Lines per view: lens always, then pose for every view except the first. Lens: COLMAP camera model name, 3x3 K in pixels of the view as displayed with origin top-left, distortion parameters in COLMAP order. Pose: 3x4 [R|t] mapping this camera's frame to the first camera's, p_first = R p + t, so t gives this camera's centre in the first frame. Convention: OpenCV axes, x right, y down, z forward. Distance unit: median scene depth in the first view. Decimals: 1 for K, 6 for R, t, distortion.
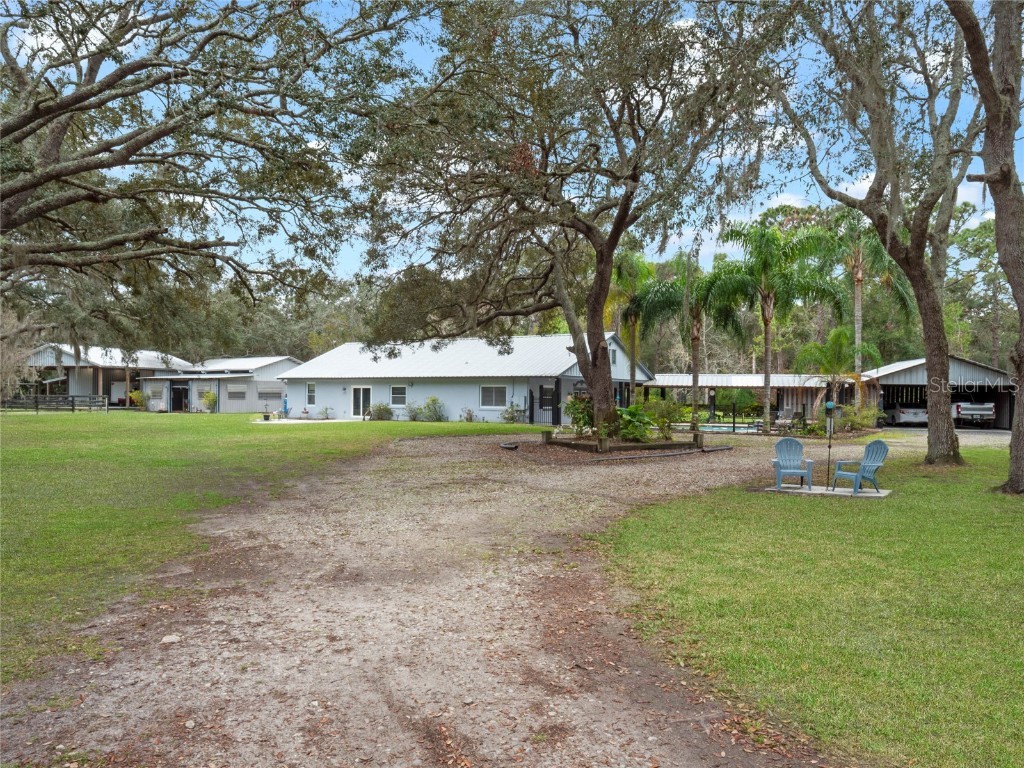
lens RADIAL K [[758.1, 0, 511.3], [0, 758.1, 387.7], [0, 0, 1]] dist [-0.000709, 0.001341]
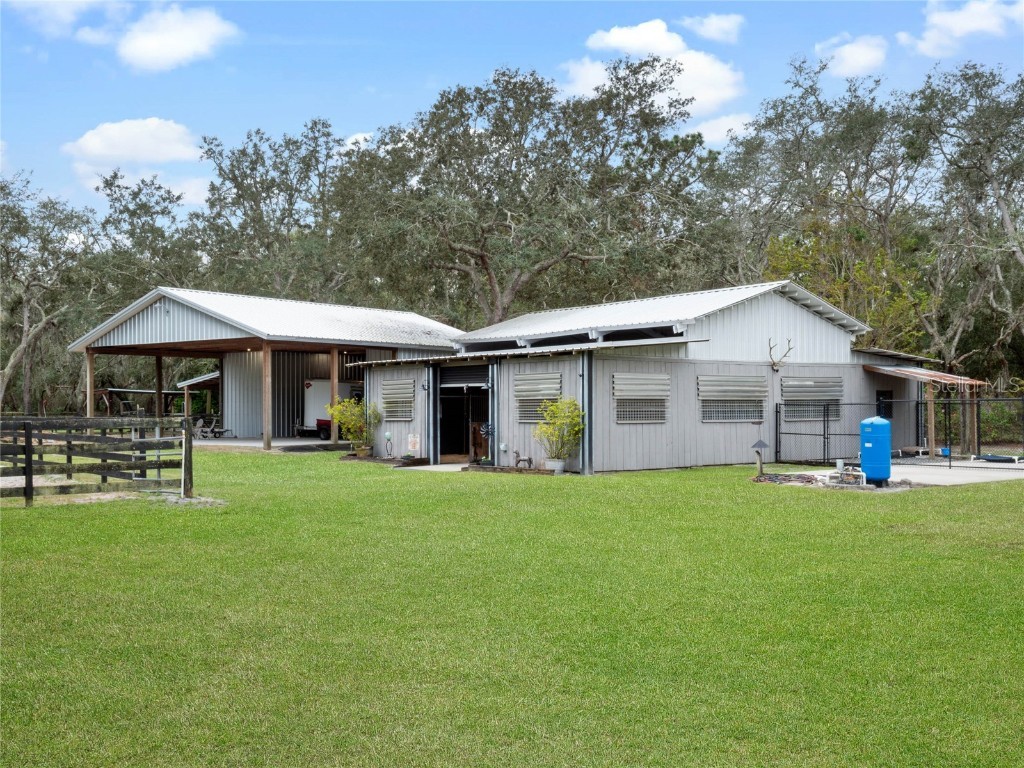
lens RADIAL K [[1166.3, 0, 512.0], [0, 1166.3, 384.0], [0, 0, 1]] dist [0.101047, -0.000873]
pose [[0.938908, -0.021072, -0.343524, -0.238076], [0.018974, 0.999775, -0.009469, 0.003337], [0.343646, 0.002372, 0.939096, 0.522002]]
